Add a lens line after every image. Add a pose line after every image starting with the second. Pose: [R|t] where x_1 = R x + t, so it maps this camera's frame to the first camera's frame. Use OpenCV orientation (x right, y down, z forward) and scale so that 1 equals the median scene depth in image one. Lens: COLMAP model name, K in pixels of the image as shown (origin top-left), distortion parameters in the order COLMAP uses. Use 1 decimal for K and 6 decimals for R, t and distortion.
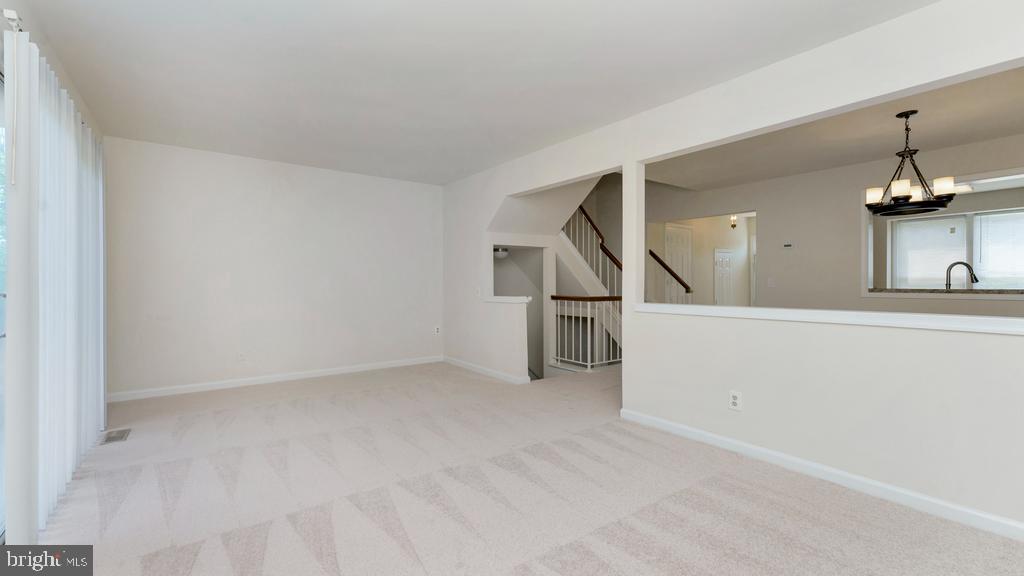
lens RADIAL K [[412.9, 0, 507.8], [0, 412.9, 281.0], [0, 0, 1]] dist [0.001135, 0.000055]
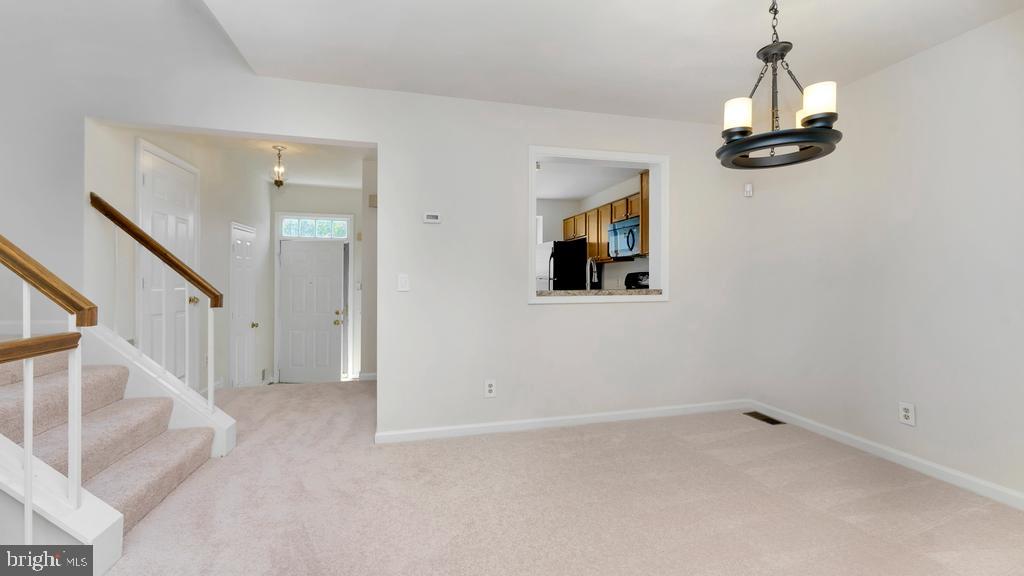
lens RADIAL K [[412.9, 0, 507.8], [0, 412.9, 281.0], [0, 0, 1]] dist [0.001135, 0.000055]
pose [[0.373484, 0.000275, 0.927637, 0.166037], [-0.001105, 0.999999, 0.000149, 0.001271], [-0.927636, -0.001081, 0.373484, 0.603799]]
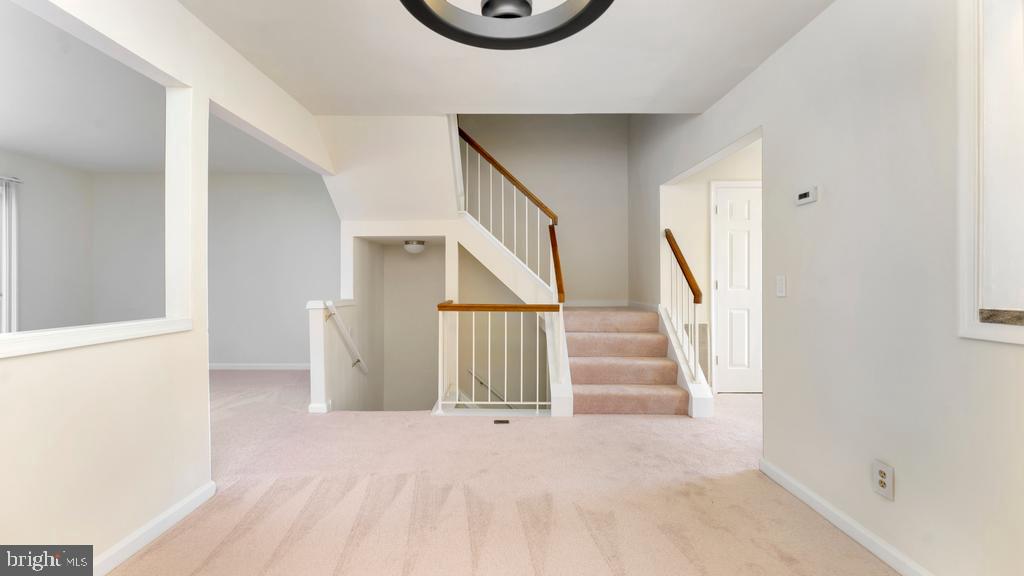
lens RADIAL K [[412.9, 0, 507.8], [0, 412.9, 281.0], [0, 0, 1]] dist [0.001135, 0.000055]
pose [[0.806263, 0.002021, -0.591554, 0.594674], [-0.003327, 0.999994, -0.001118, -0.000046], [0.591548, 0.002870, 0.806265, 0.434369]]
